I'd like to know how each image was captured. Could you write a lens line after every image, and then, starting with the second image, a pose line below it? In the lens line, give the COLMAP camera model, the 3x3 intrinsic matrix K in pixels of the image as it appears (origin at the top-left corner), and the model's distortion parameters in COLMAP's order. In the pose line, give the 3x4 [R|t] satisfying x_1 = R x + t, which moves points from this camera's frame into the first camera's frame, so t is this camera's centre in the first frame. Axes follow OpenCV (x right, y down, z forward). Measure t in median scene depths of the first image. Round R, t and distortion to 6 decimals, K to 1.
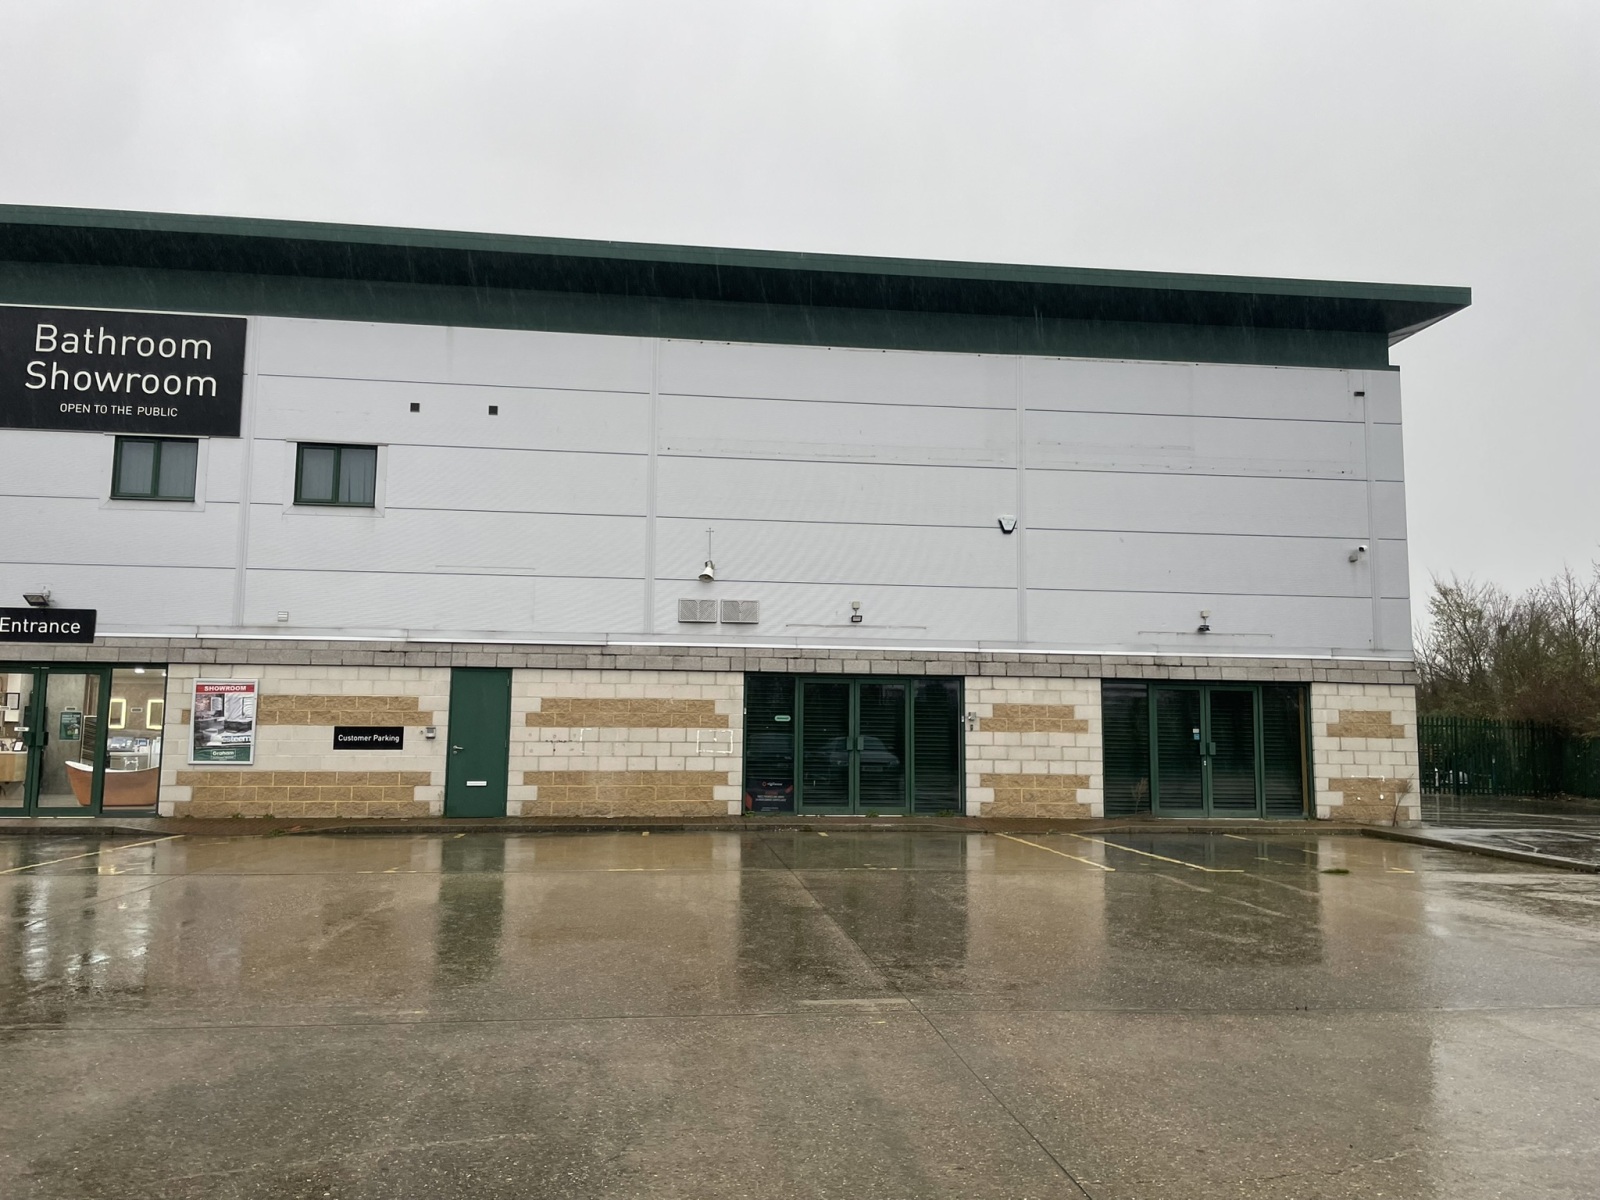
lens RADIAL K [[1217.6, 0, 800.0], [0, 1217.6, 600.0], [0, 0, 1]] dist [0.113985, -0.174499]
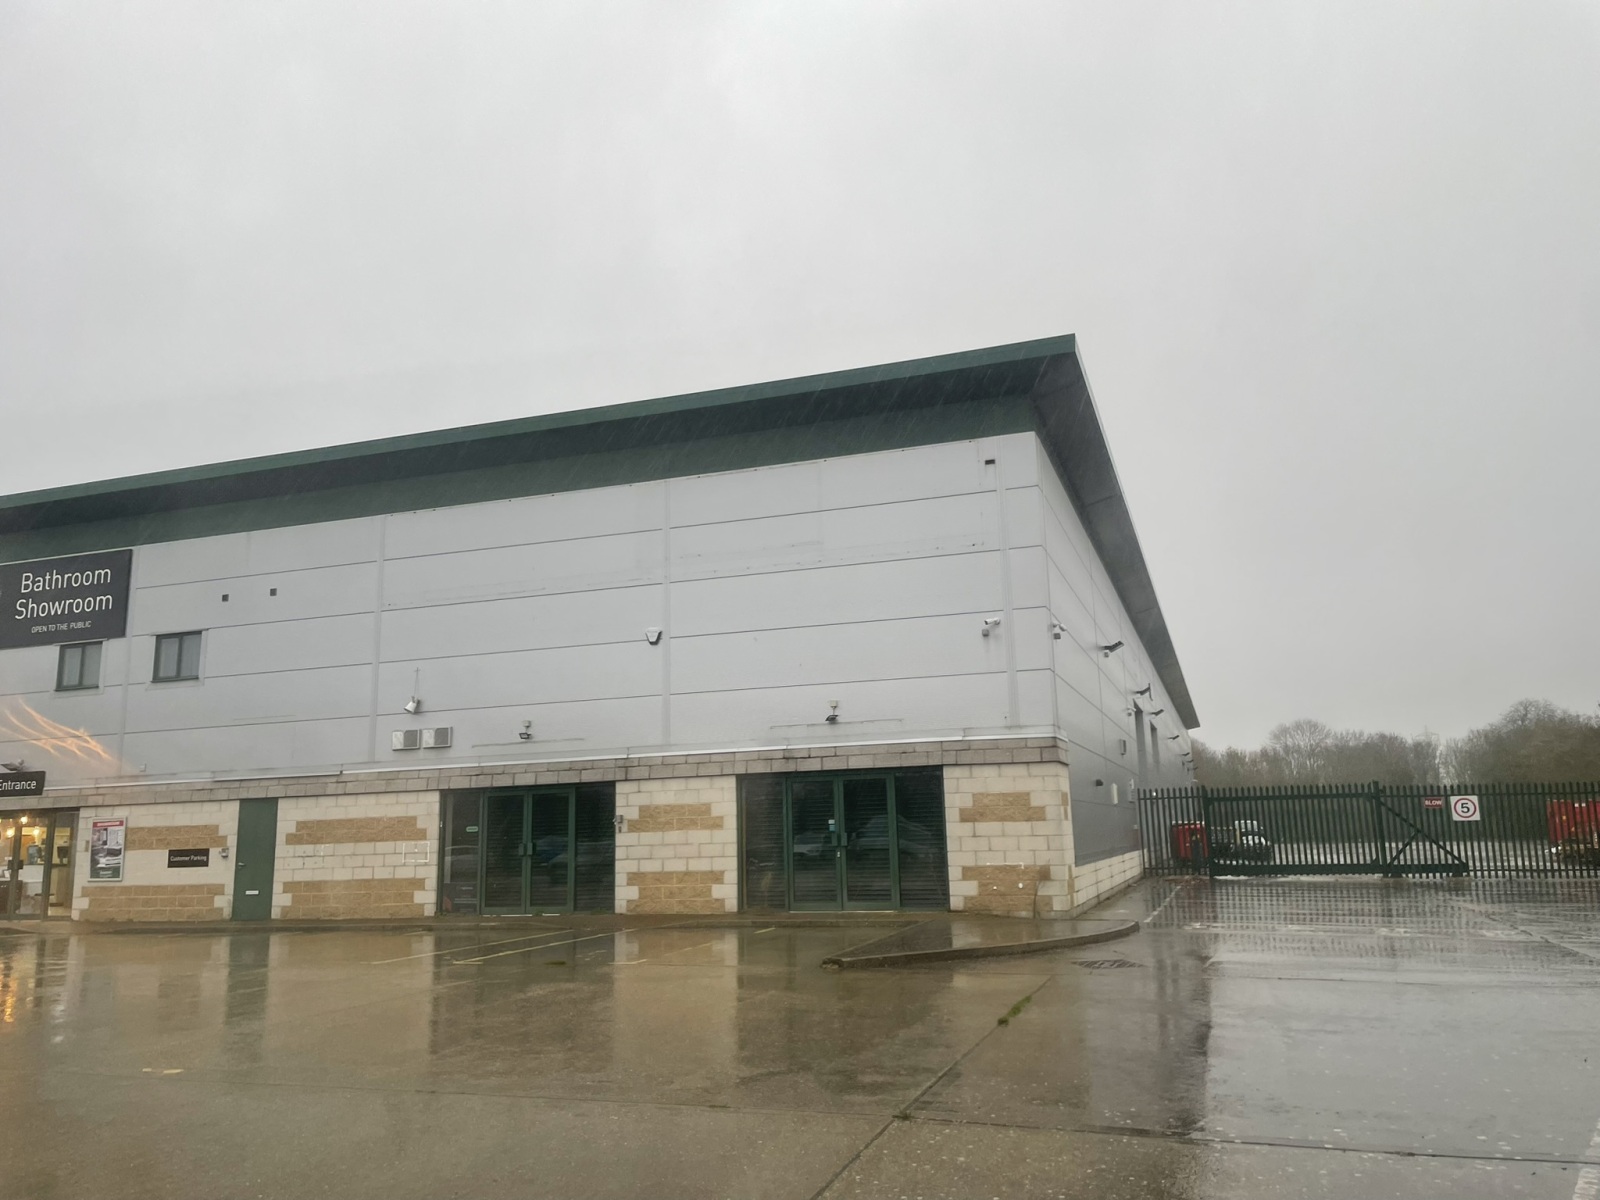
lens RADIAL K [[1217.6, 0, 800.0], [0, 1217.6, 600.0], [0, 0, 1]] dist [0.113985, -0.174499]
pose [[0.897862, -0.117309, -0.424362, 0.781818], [0.085339, 0.991941, -0.093648, 0.019110], [0.431928, 0.047869, 0.900637, 0.090012]]
